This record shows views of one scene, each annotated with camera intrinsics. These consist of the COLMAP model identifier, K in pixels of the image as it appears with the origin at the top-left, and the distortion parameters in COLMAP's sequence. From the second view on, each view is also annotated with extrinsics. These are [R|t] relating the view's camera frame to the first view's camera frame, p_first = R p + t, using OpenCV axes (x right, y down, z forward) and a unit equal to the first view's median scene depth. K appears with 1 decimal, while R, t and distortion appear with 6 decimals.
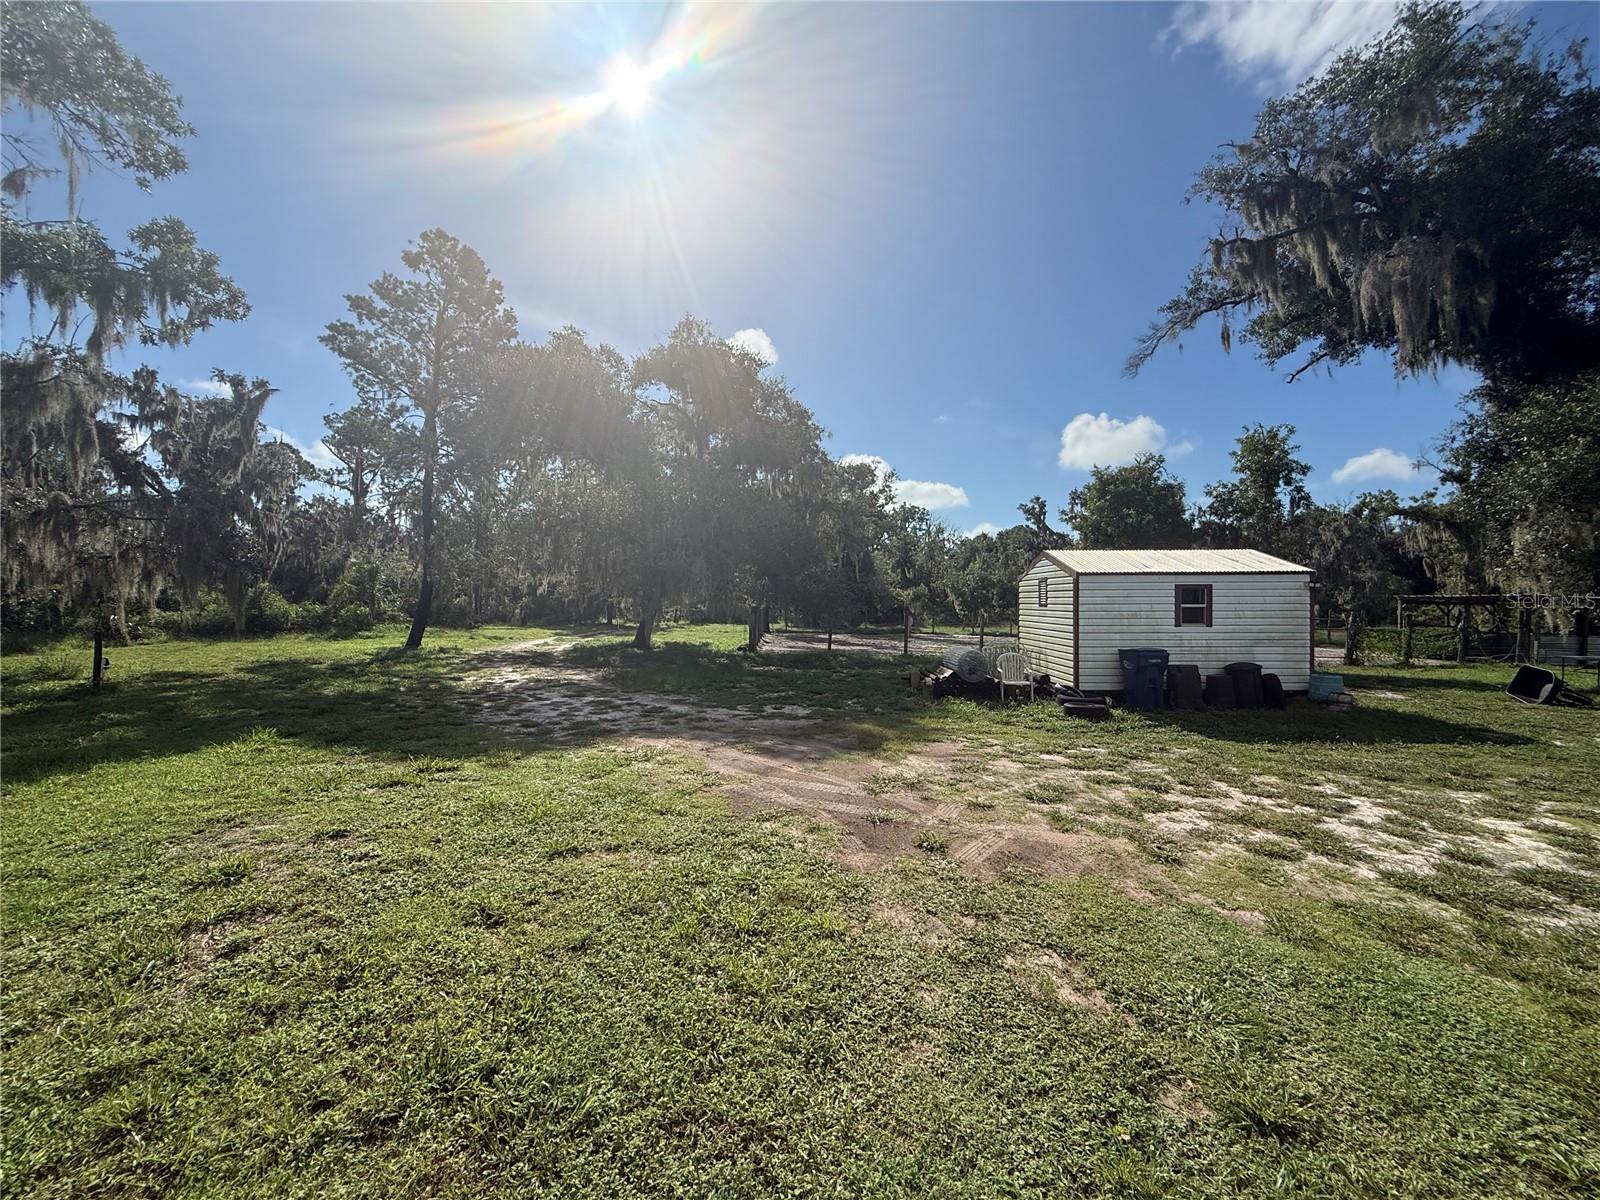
lens RADIAL K [[638.5, 0, 795.0], [0, 638.5, 612.4], [0, 0, 1]] dist [-0.001264, 0.000658]
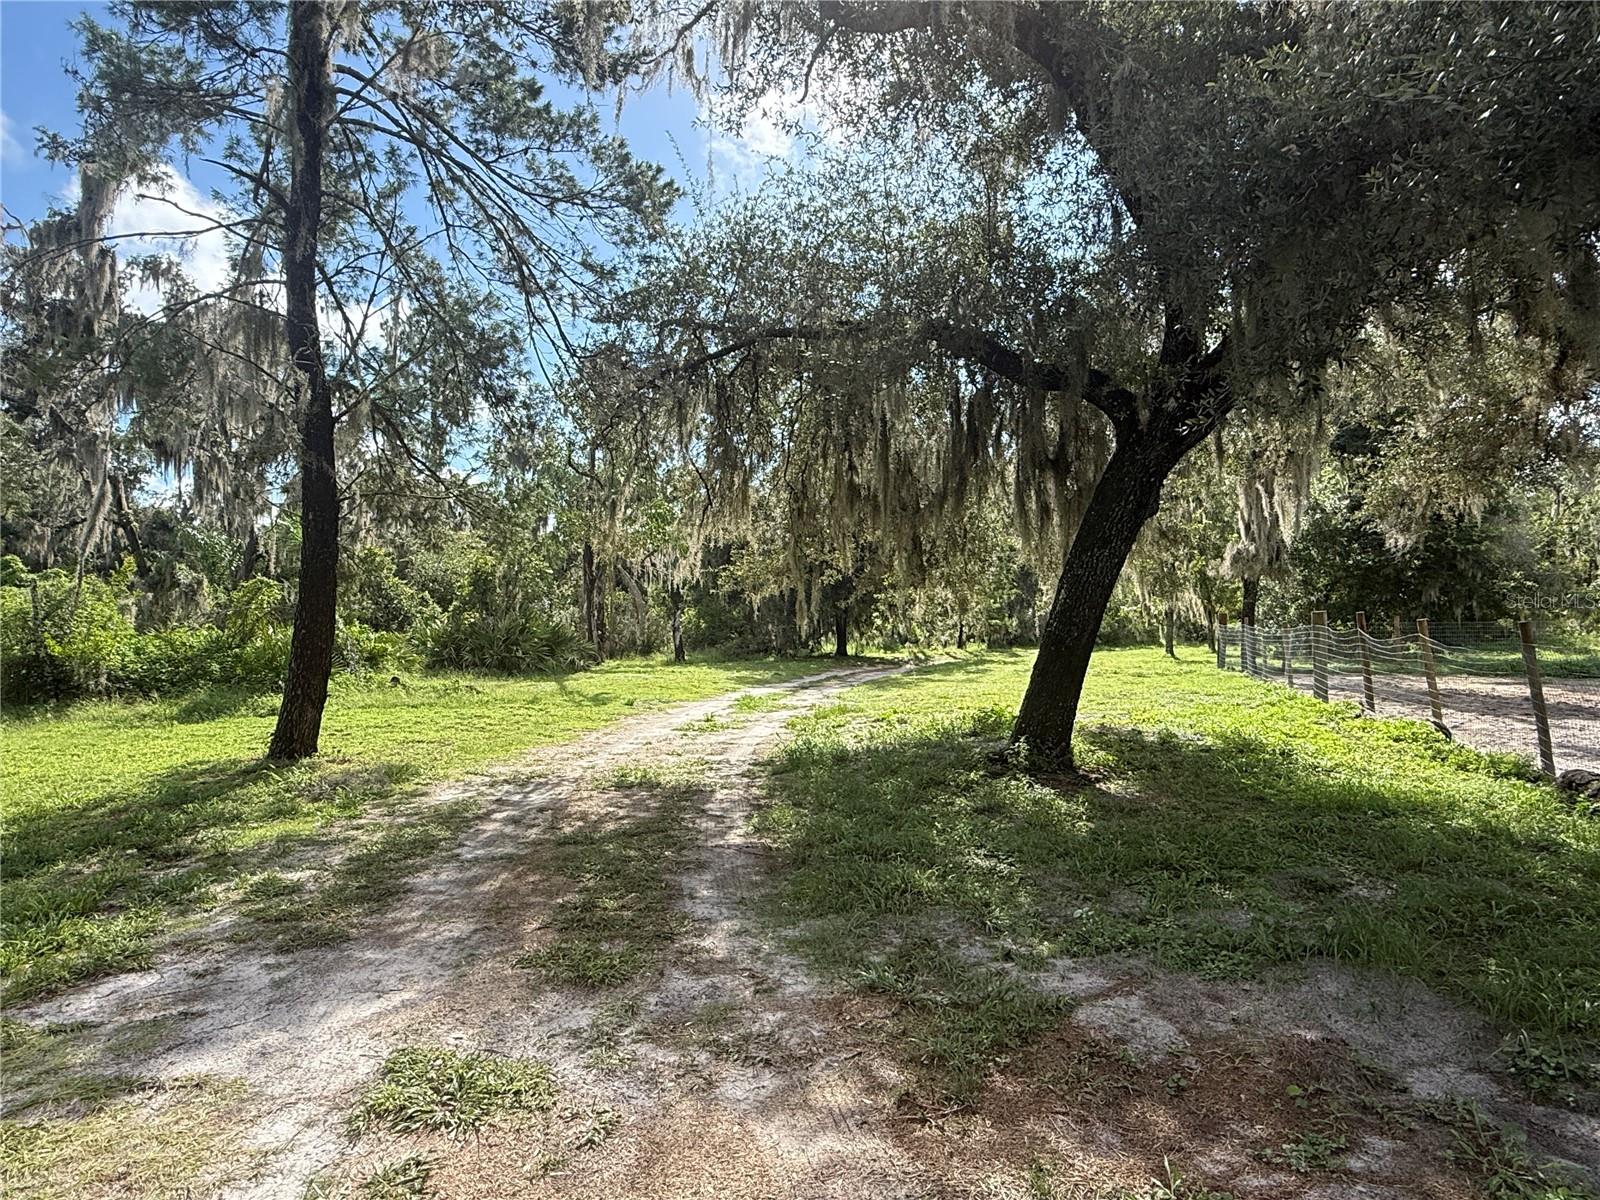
lens RADIAL K [[927.9, 0, 802.4], [0, 927.9, 599.7], [0, 0, 1]] dist [0.001289, 0.000084]
pose [[0.954693, -0.031364, -0.295935, -0.206678], [0.022662, 0.999205, -0.032790, -0.002594], [0.296728, 0.024598, 0.954645, 0.584958]]
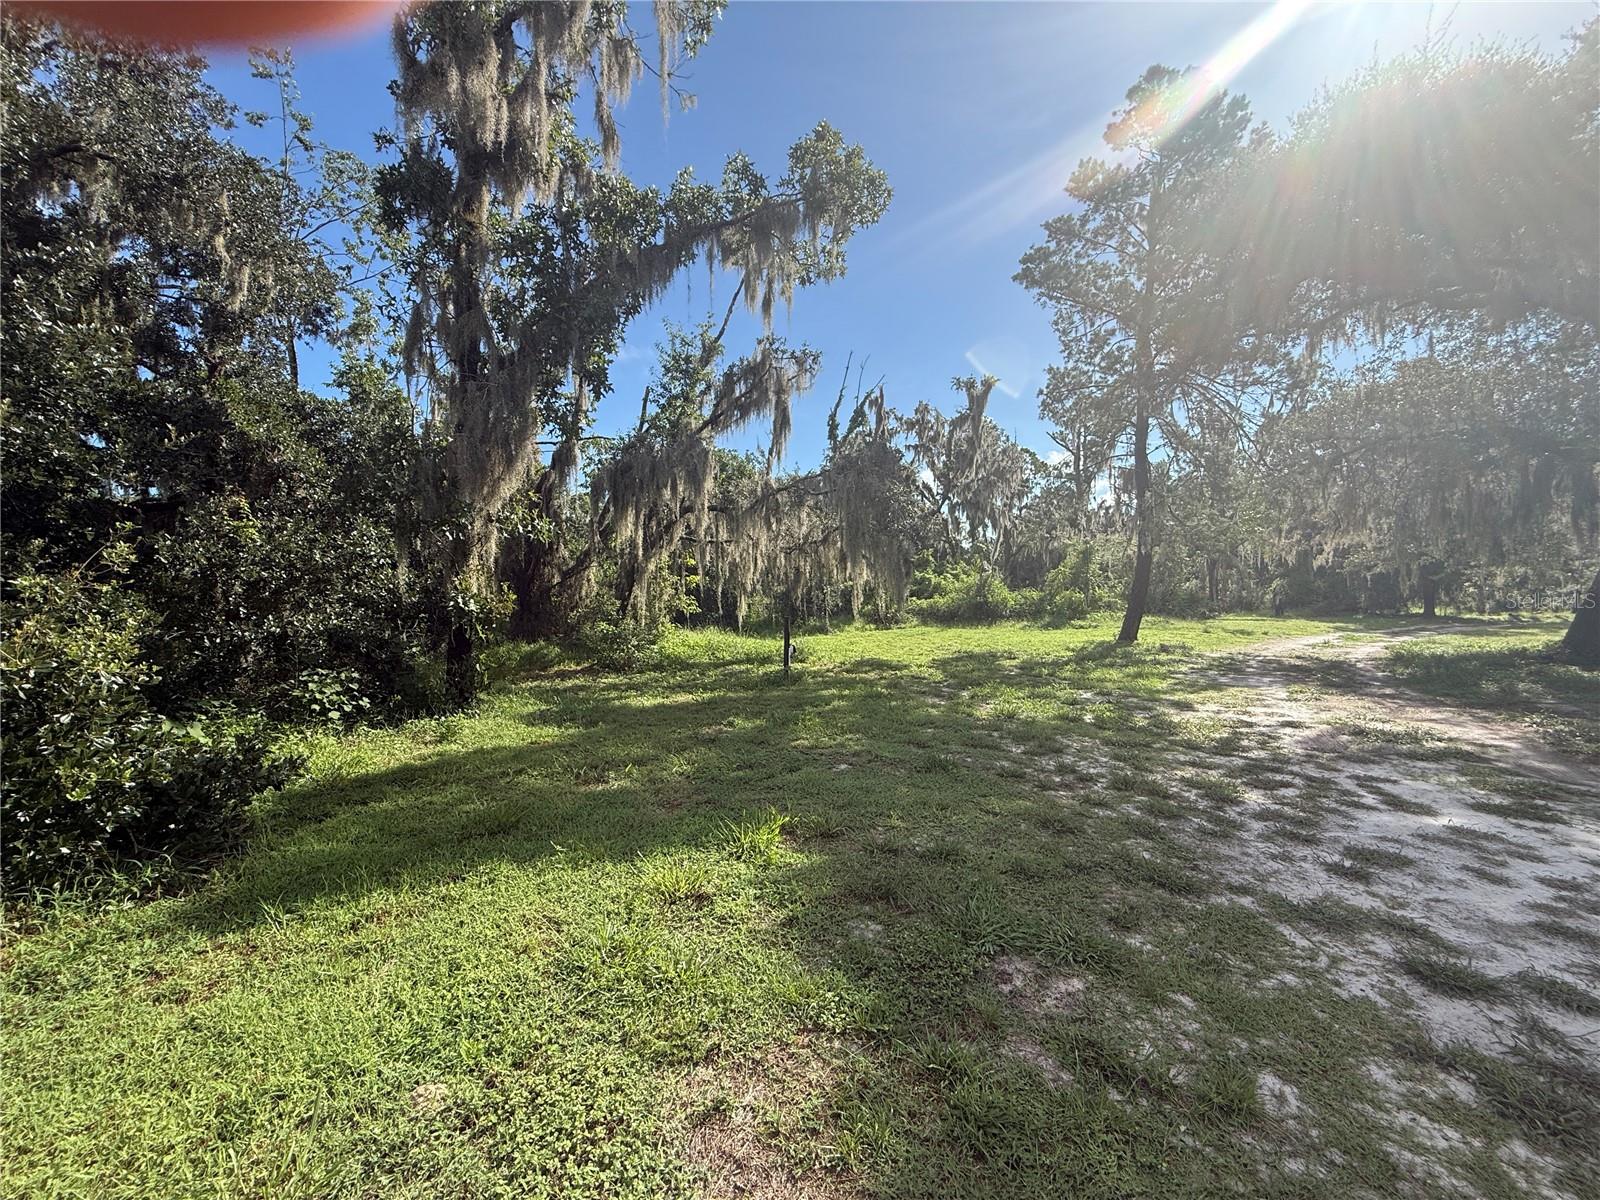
lens RADIAL K [[638.5, 0, 795.7], [0, 638.5, 595.0], [0, 0, 1]] dist [-0.001264, 0.000658]
pose [[0.507516, -0.016200, -0.861490, -0.119678], [0.007938, 0.999869, -0.014126, 0.004745], [0.861606, 0.000331, 0.507578, 0.232593]]
